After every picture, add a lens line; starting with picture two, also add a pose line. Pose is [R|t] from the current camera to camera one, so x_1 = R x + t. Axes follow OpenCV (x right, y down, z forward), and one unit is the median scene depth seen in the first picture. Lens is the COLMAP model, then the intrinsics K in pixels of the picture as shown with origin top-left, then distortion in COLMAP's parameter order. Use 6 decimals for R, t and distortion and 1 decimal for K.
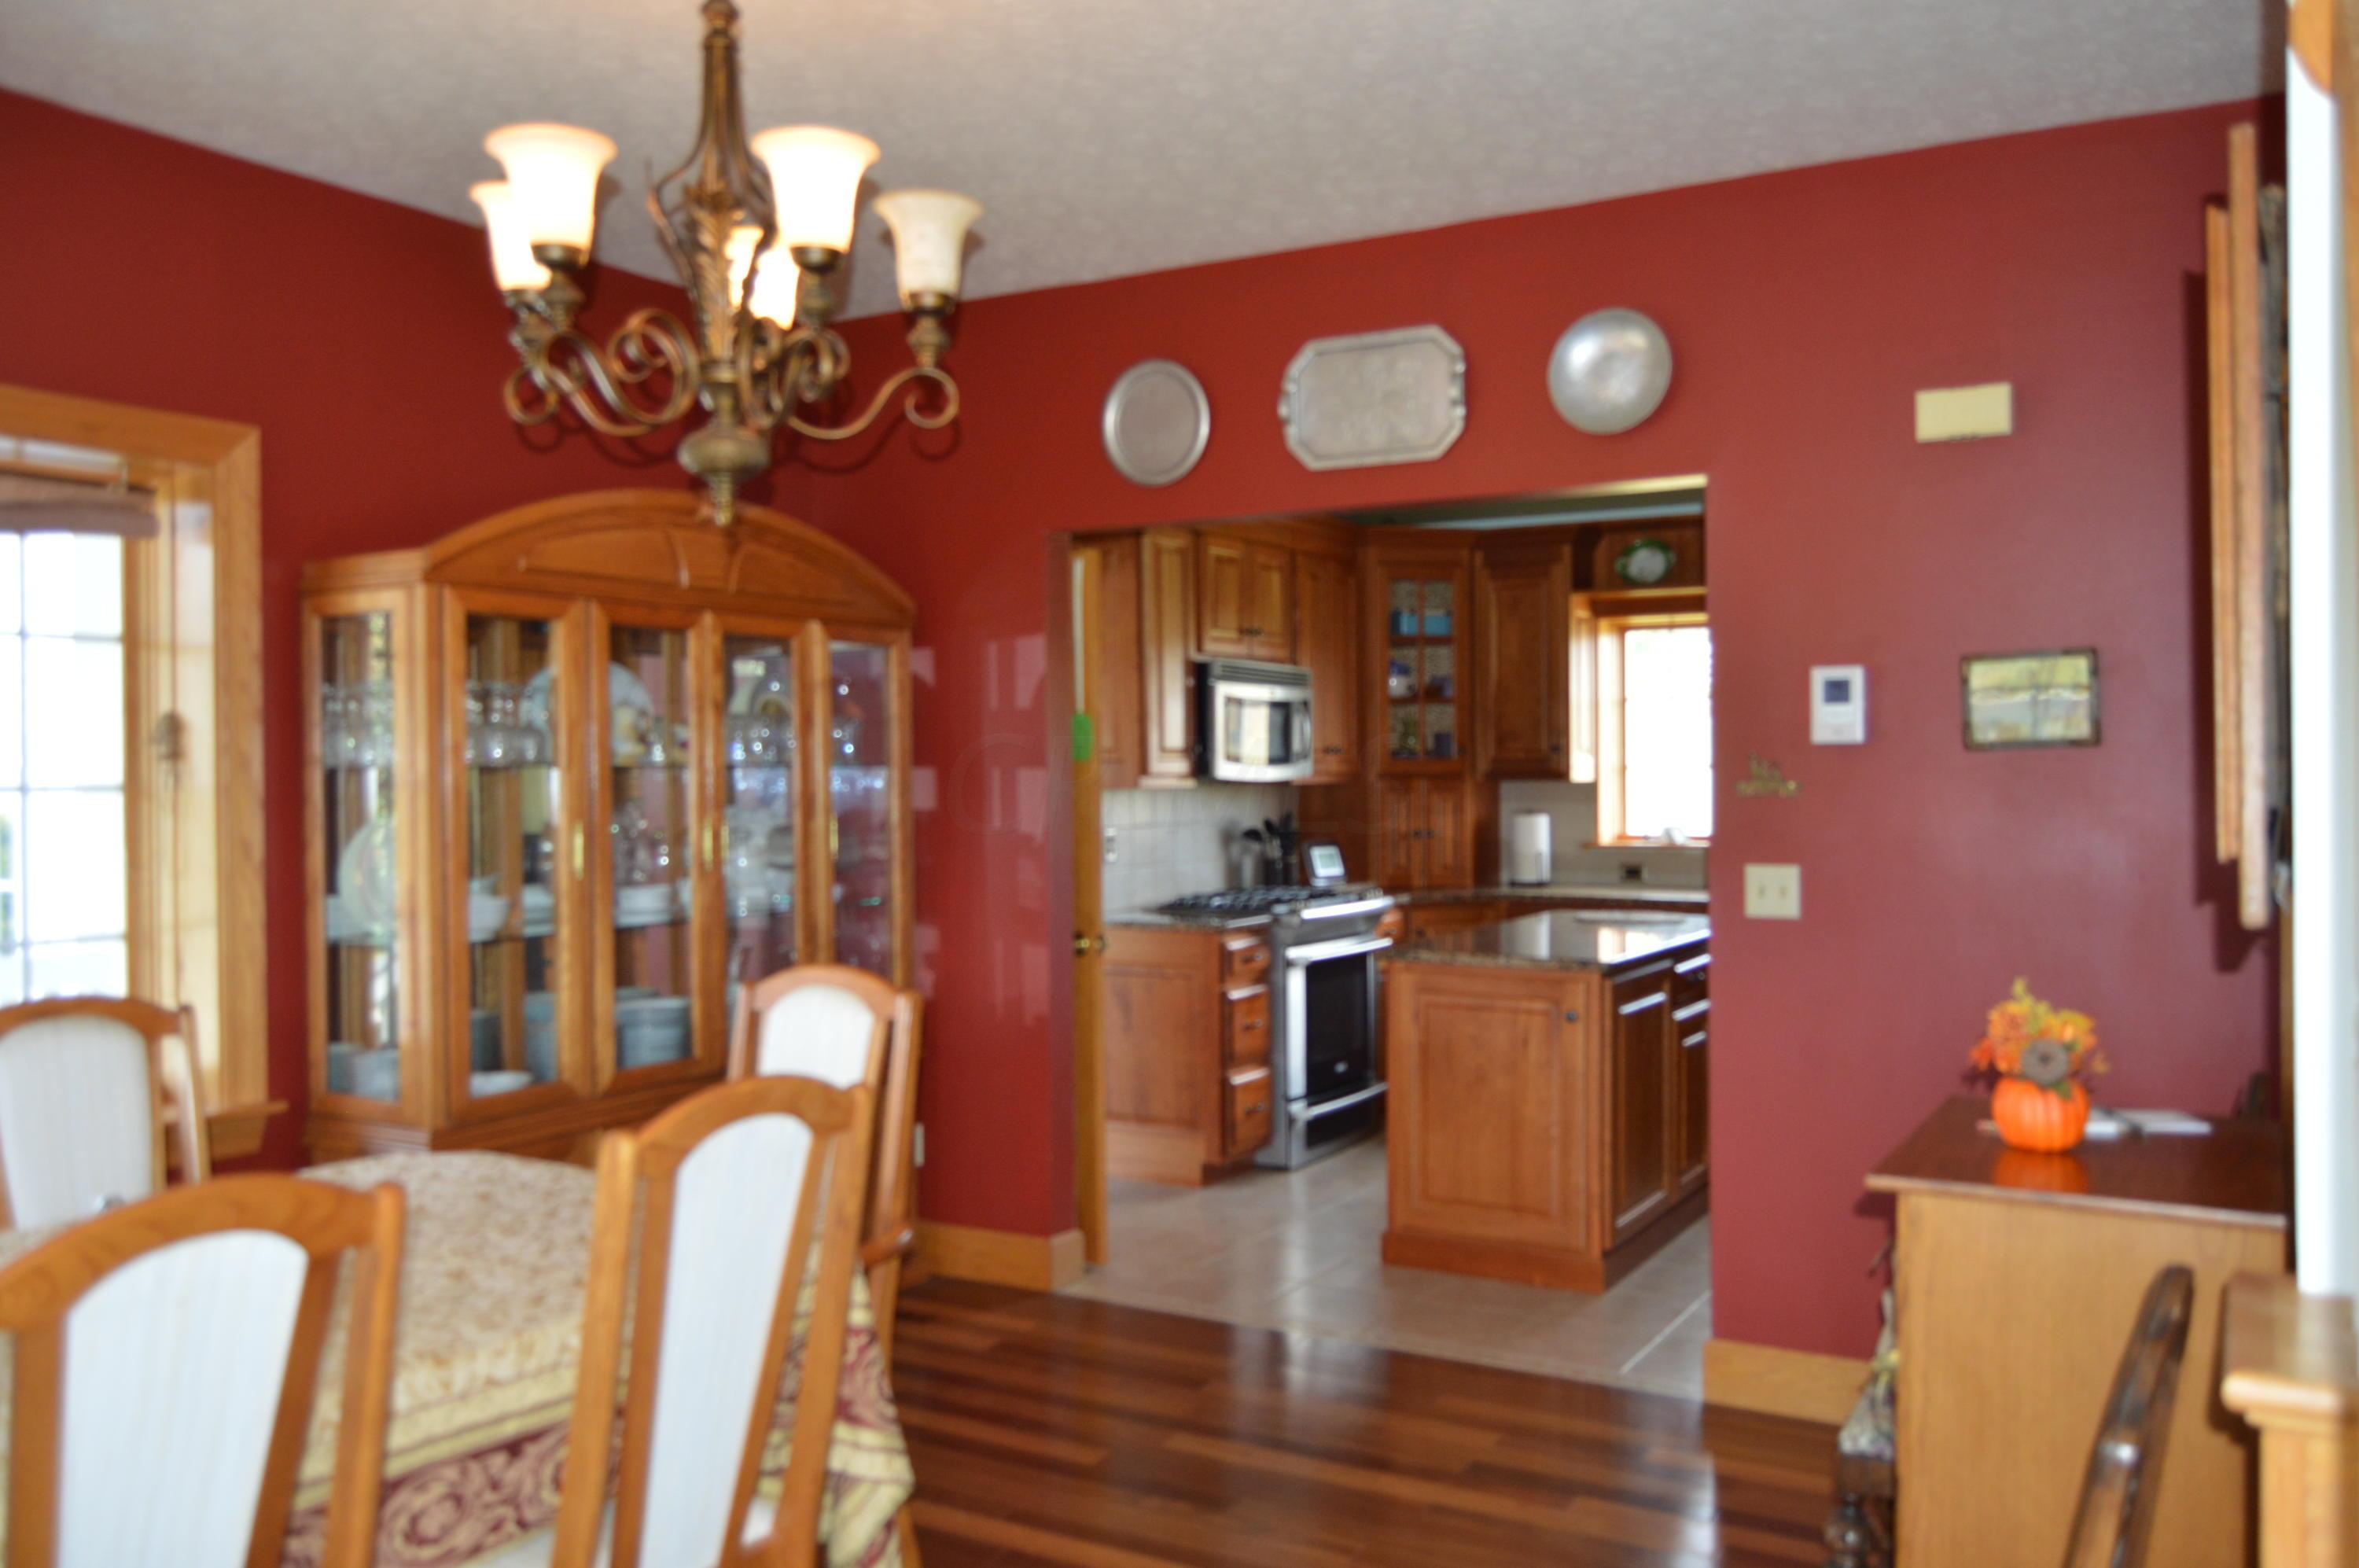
lens RADIAL K [[1867.7, 0, 1204.1], [0, 1867.7, 787.2], [0, 0, 1]] dist [-0.014897, 0.001838]
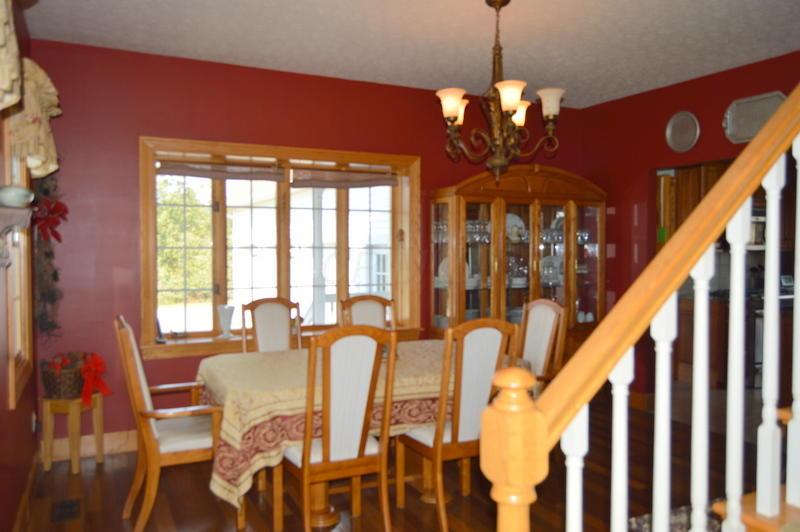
lens RADIAL K [[633.4, 0, 408.4], [0, 633.4, 267.1], [0, 0, 1]] dist [-0.014897, 0.001838]
pose [[0.839871, 0.025188, -0.542202, 0.200763], [-0.012116, 0.999544, 0.027665, 0.003627], [0.542651, -0.016665, 0.839793, -0.141211]]
